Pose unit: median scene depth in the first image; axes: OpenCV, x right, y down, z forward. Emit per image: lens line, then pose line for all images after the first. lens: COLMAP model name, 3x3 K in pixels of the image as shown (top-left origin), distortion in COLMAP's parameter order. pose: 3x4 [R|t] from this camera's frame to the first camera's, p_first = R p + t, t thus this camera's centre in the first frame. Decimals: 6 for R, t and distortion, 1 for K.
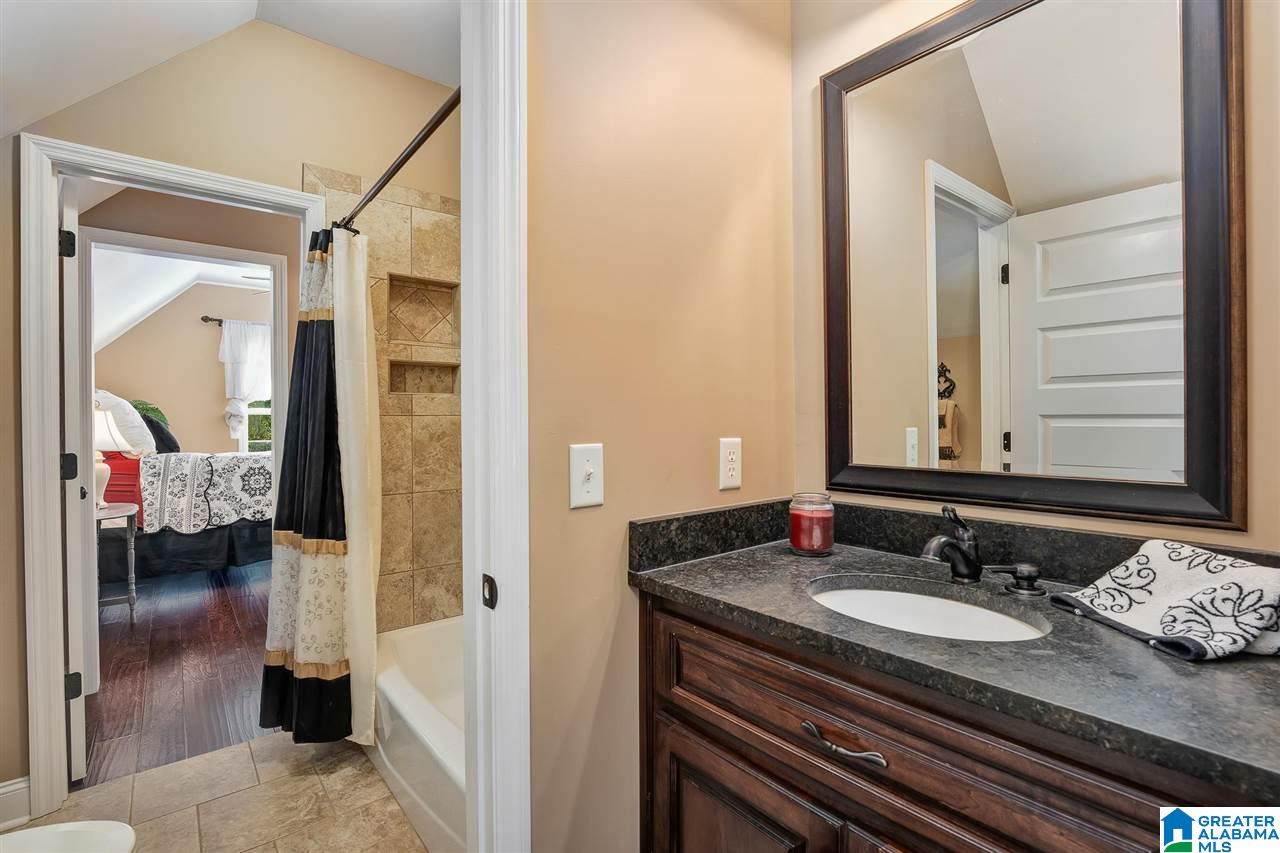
lens RADIAL K [[585.0, 0, 640.0], [0, 585.0, 426.5], [0, 0, 1]] dist [-0.000743, -0.000053]
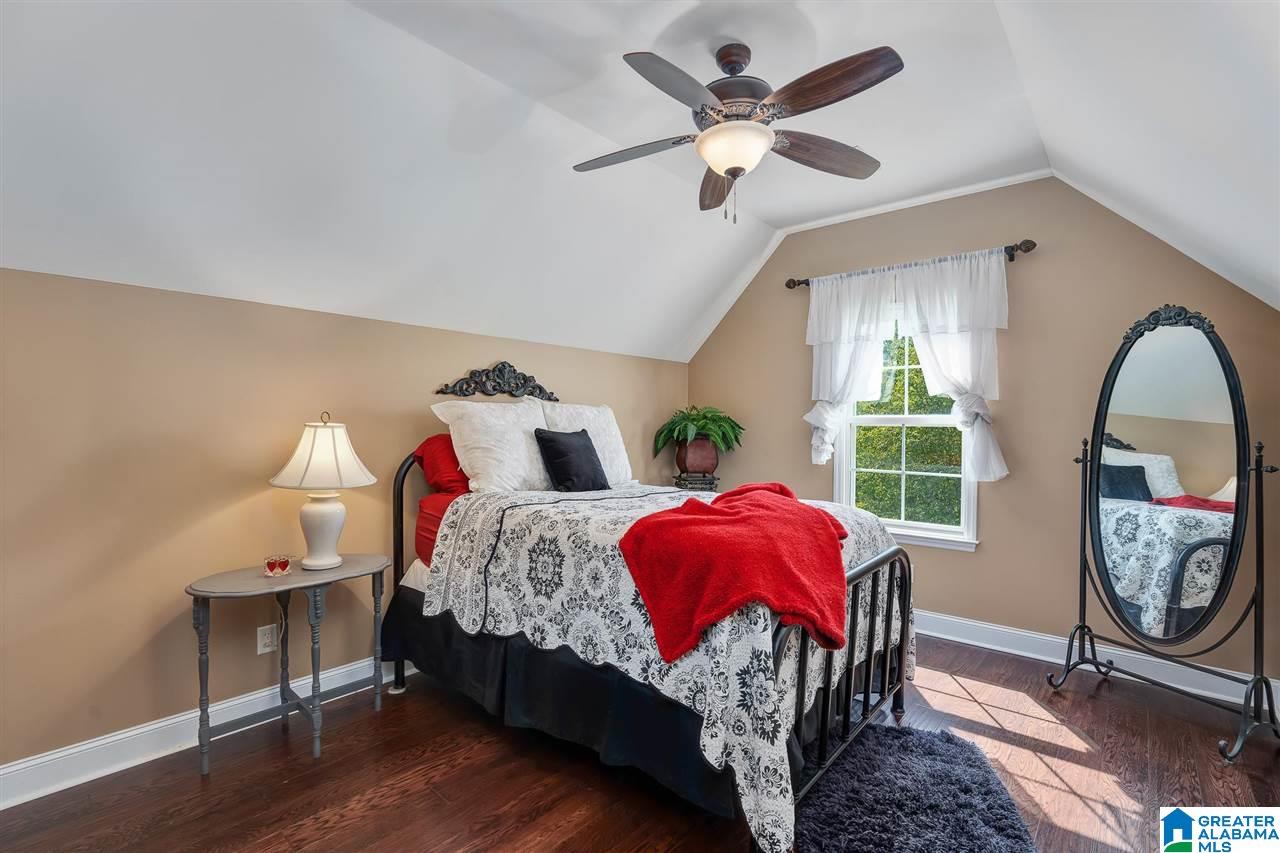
lens RADIAL K [[585.0, 0, 640.0], [0, 585.0, 426.5], [0, 0, 1]] dist [-0.000743, -0.000053]
pose [[0.175226, 0.016344, -0.984393, -0.151219], [-0.019977, 0.999715, 0.013042, -0.034726], [0.984326, 0.017380, 0.175502, 1.002393]]
